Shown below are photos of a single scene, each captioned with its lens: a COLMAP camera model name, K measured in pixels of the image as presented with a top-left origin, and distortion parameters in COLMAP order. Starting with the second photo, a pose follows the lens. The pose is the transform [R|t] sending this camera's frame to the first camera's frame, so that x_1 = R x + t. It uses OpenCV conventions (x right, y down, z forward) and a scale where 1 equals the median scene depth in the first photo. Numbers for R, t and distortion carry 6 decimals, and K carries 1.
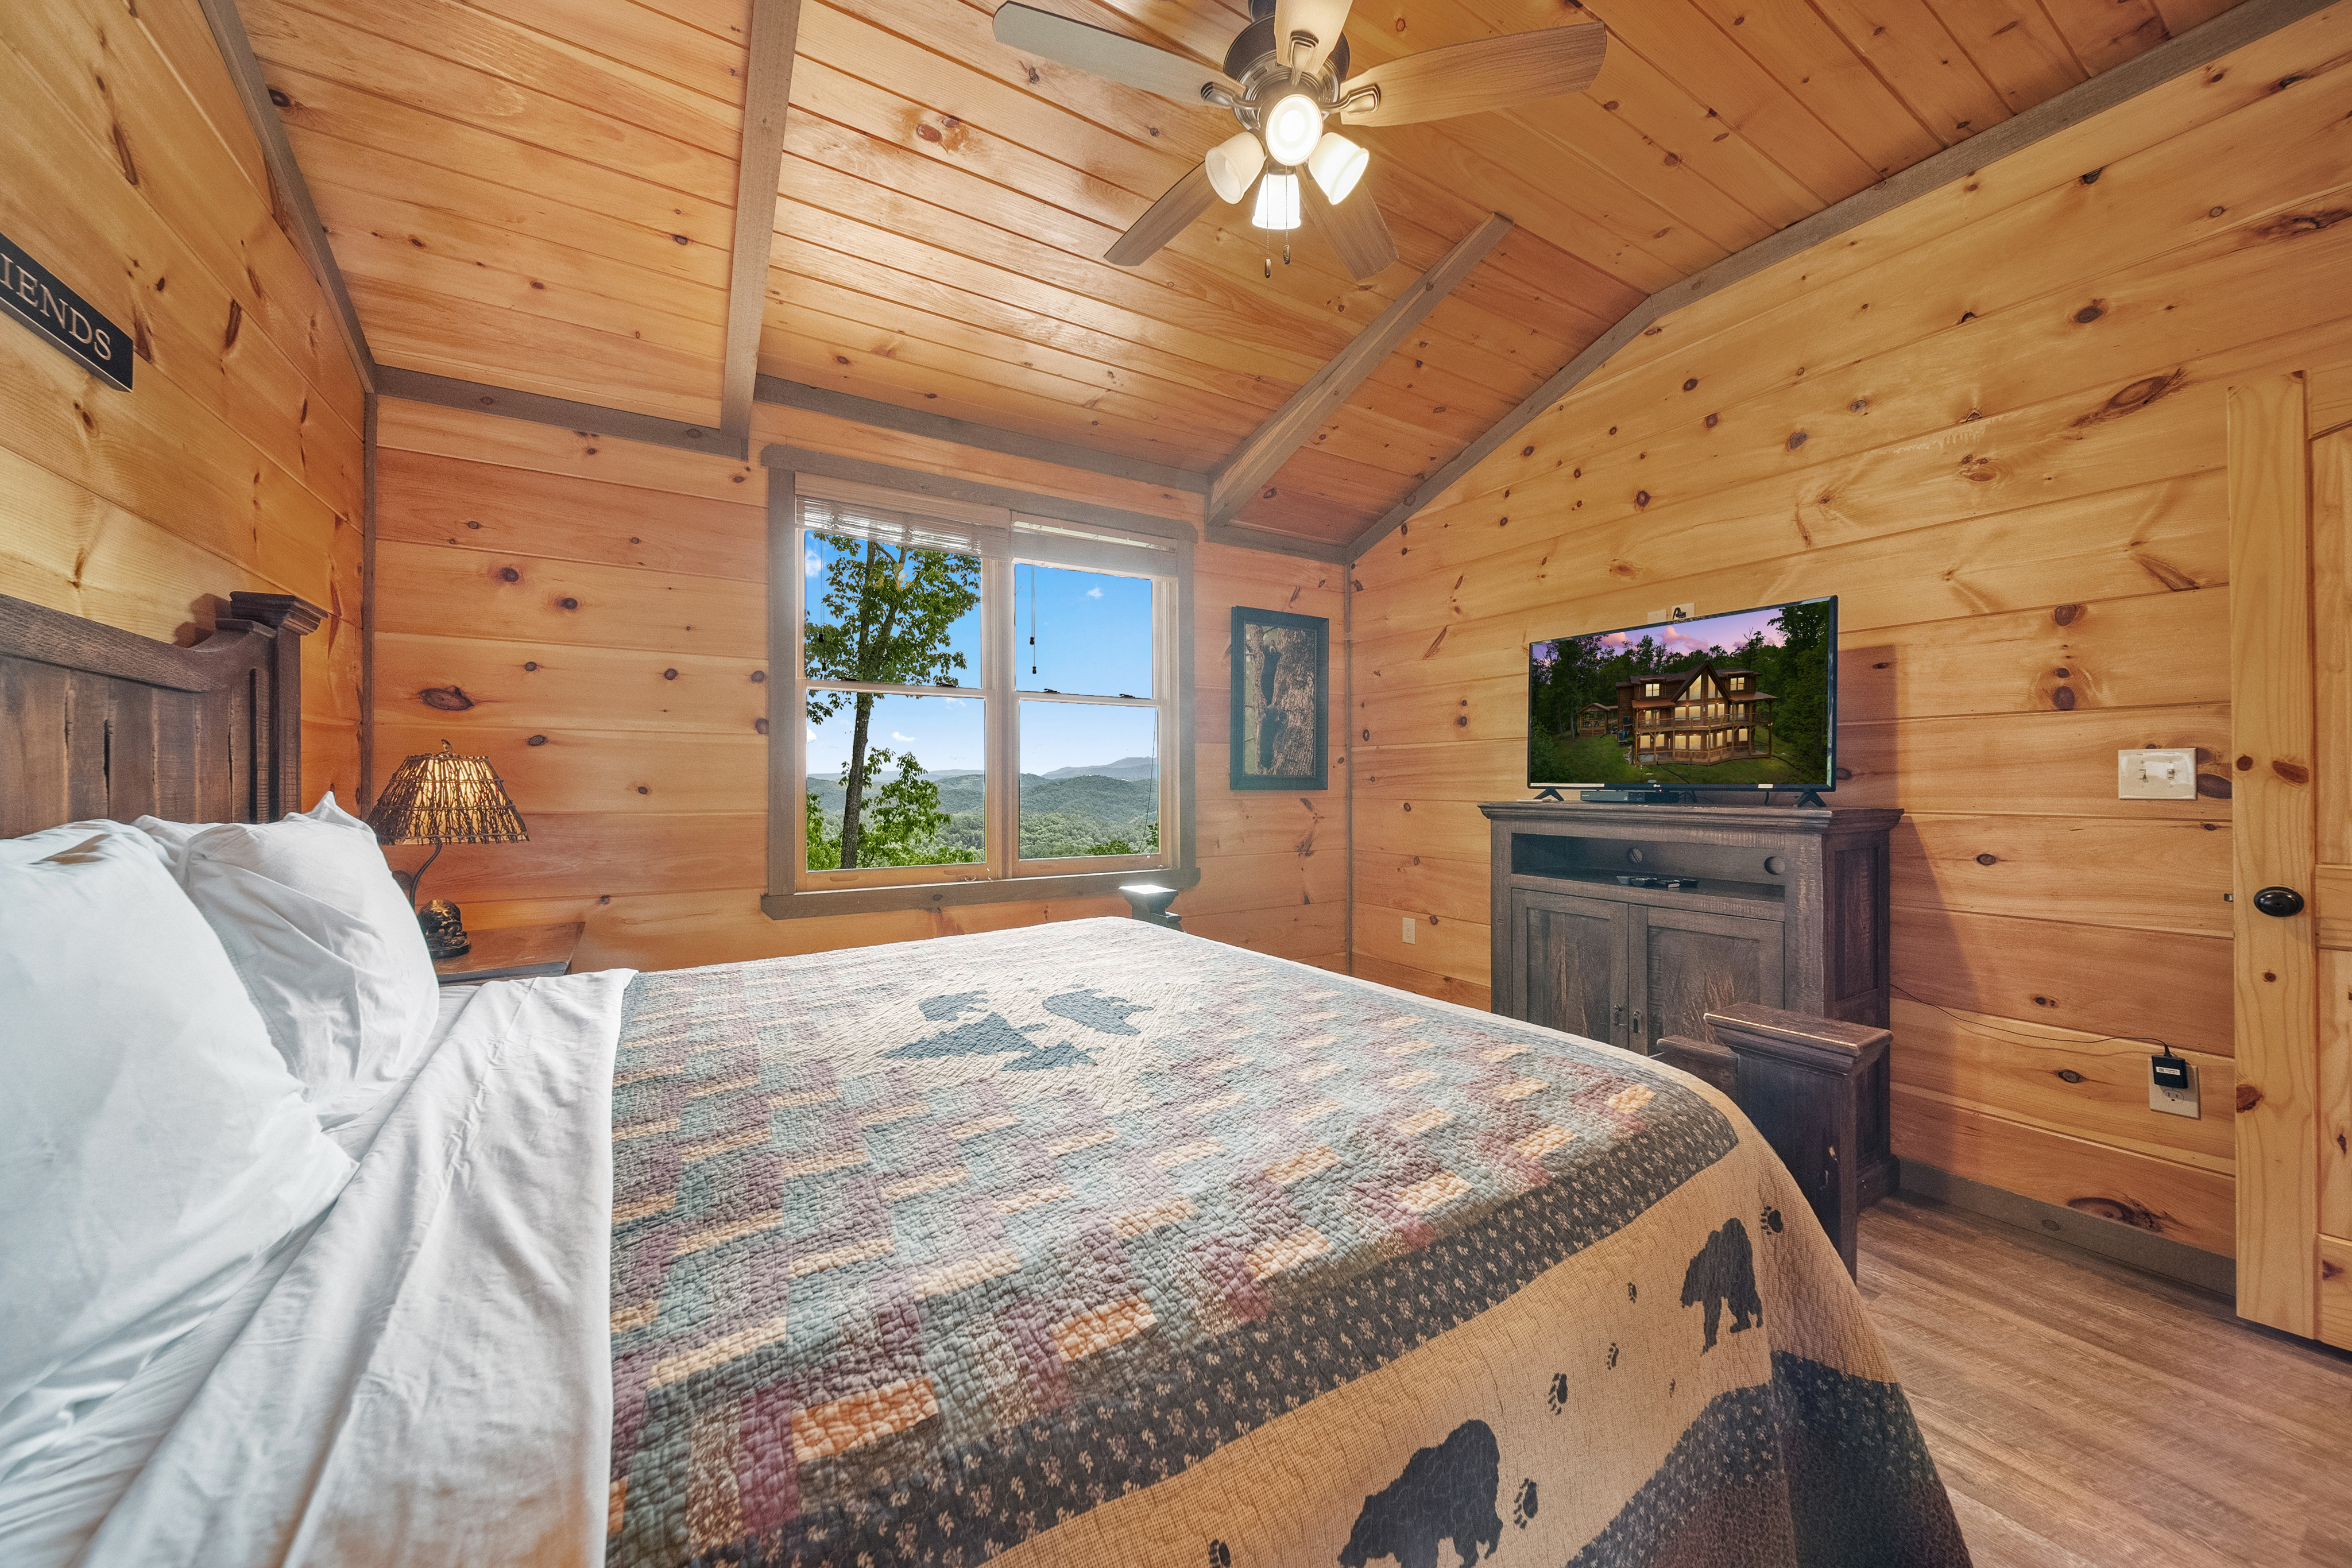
lens RADIAL K [[832.1, 0, 1174.2], [0, 832.1, 788.4], [0, 0, 1]] dist [-0.014108, -0.000160]
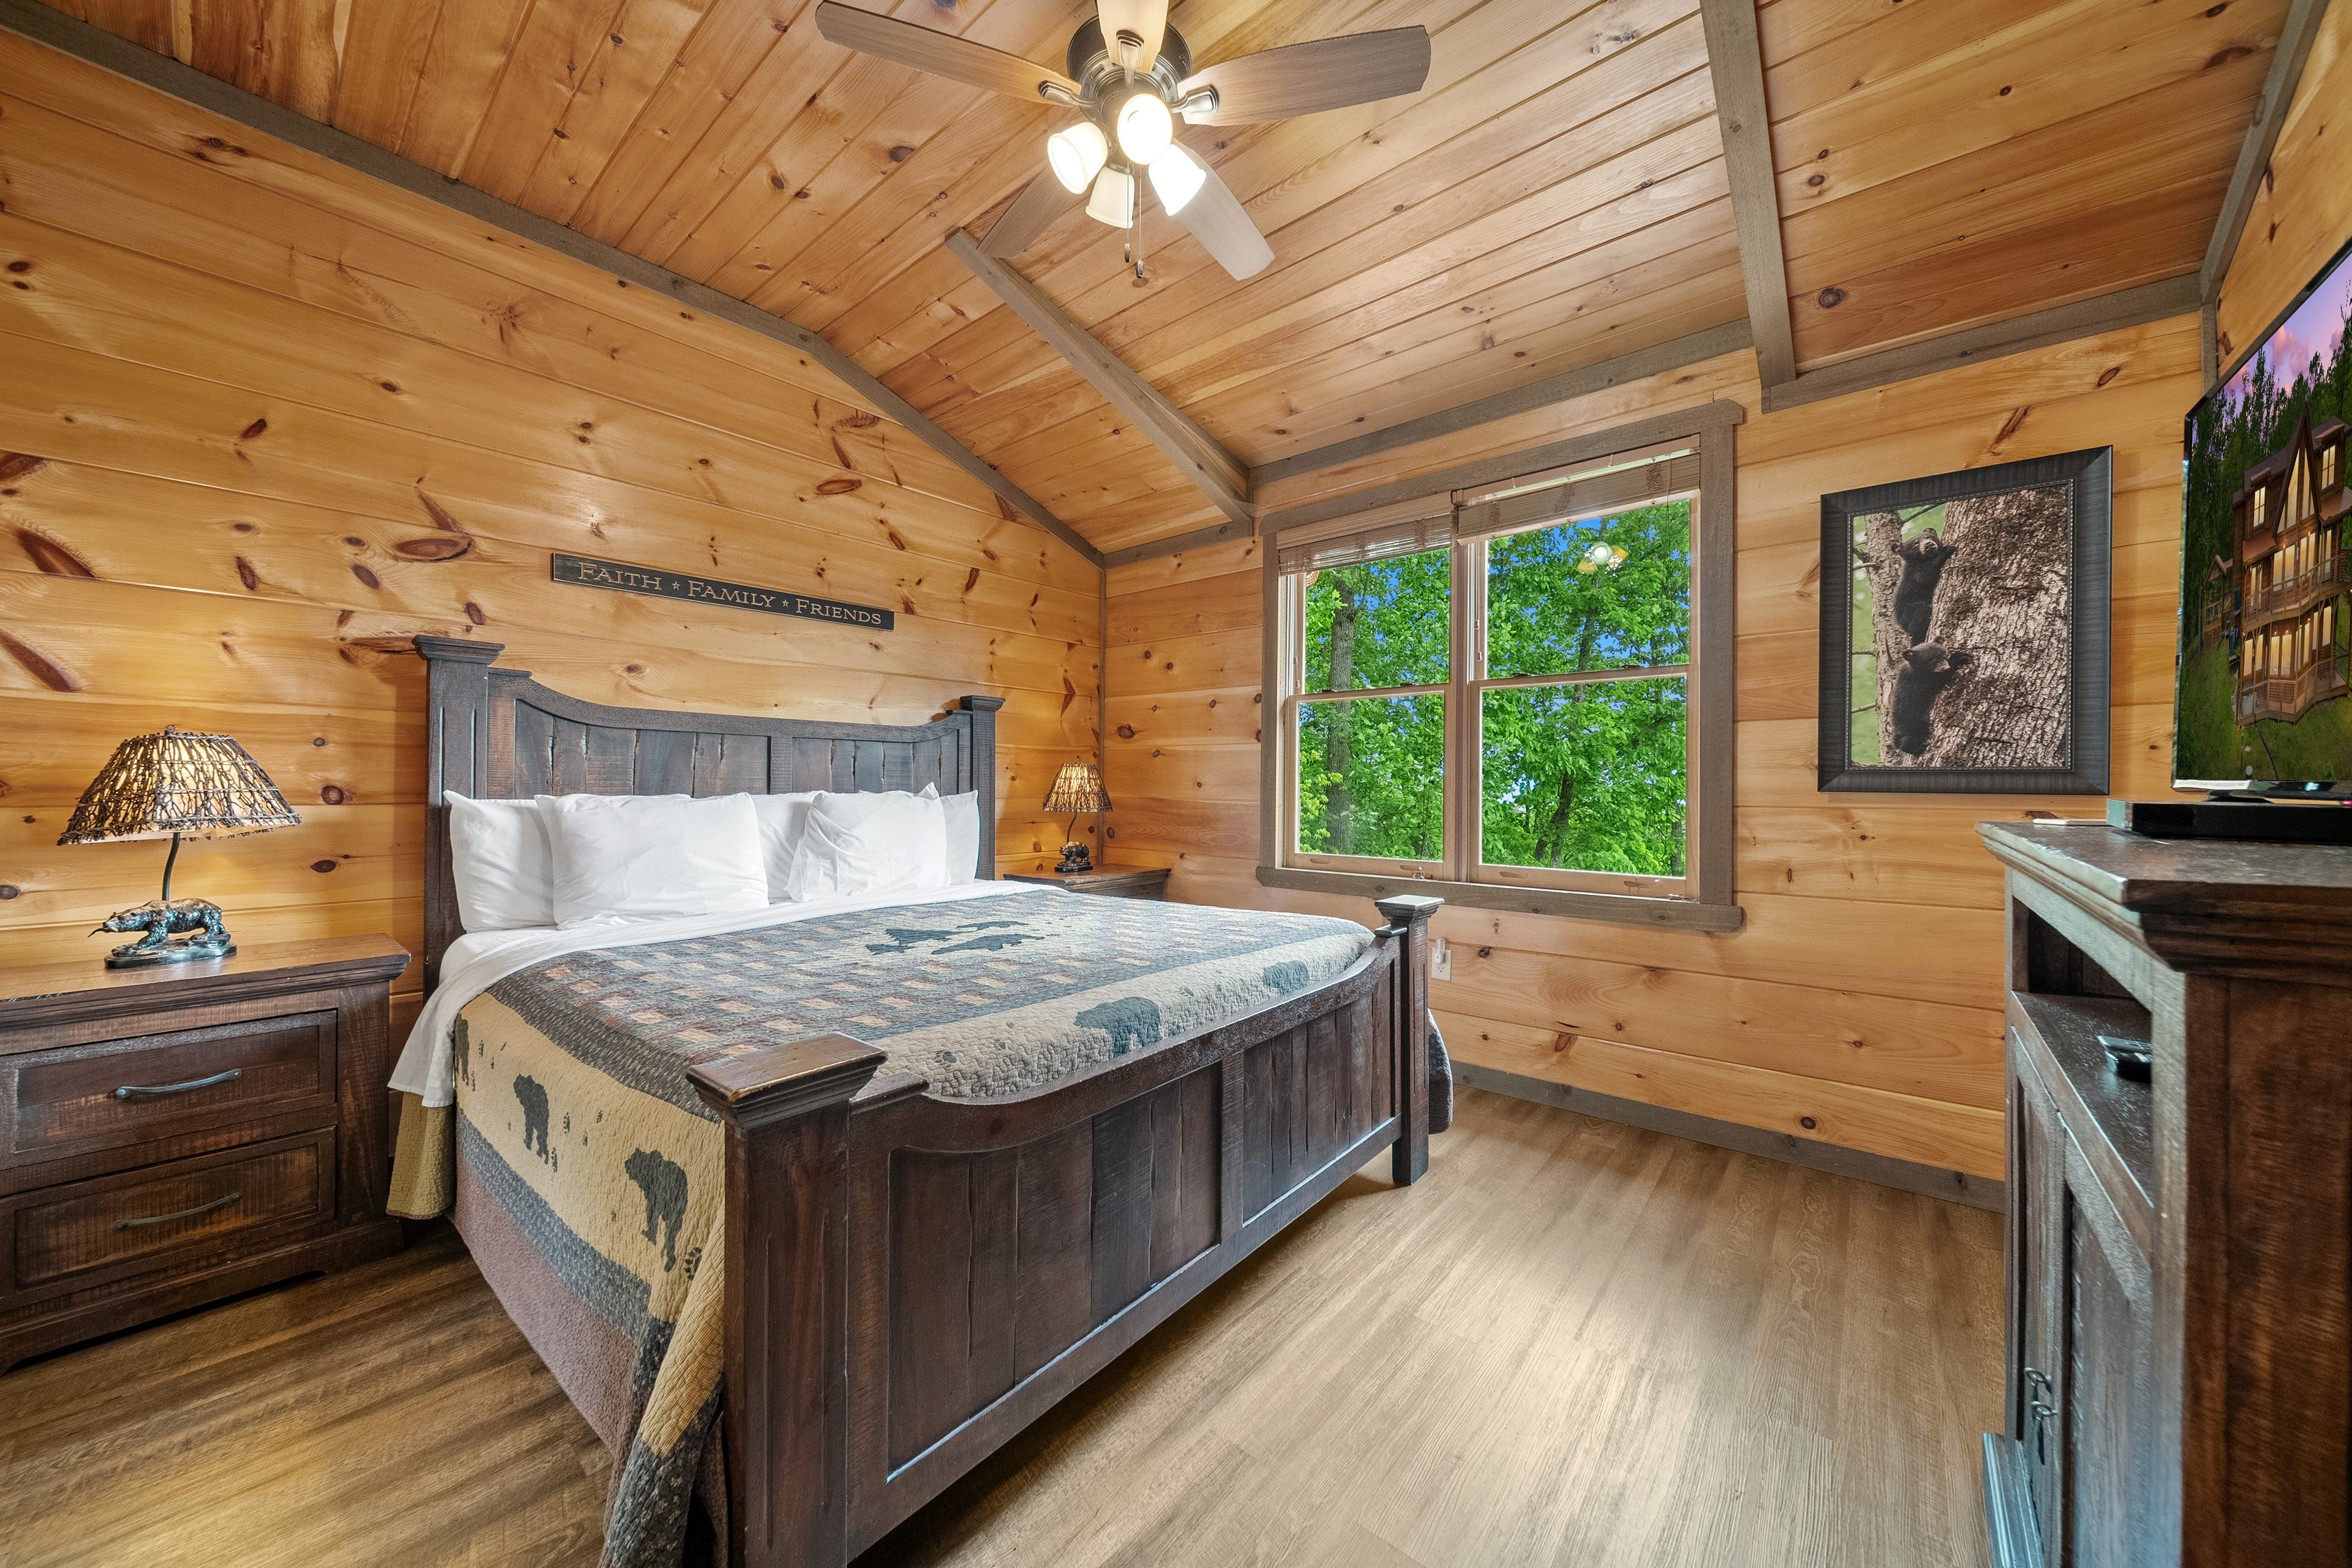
lens RADIAL K [[832.1, 0, 1171.4], [0, 832.1, 778.8], [0, 0, 1]] dist [-0.014108, -0.000160]
pose [[0.284951, -0.000770, -0.958542, 0.514865], [-0.009771, 0.999945, -0.003708, -0.001359], [0.958492, 0.010422, 0.284928, 0.358314]]
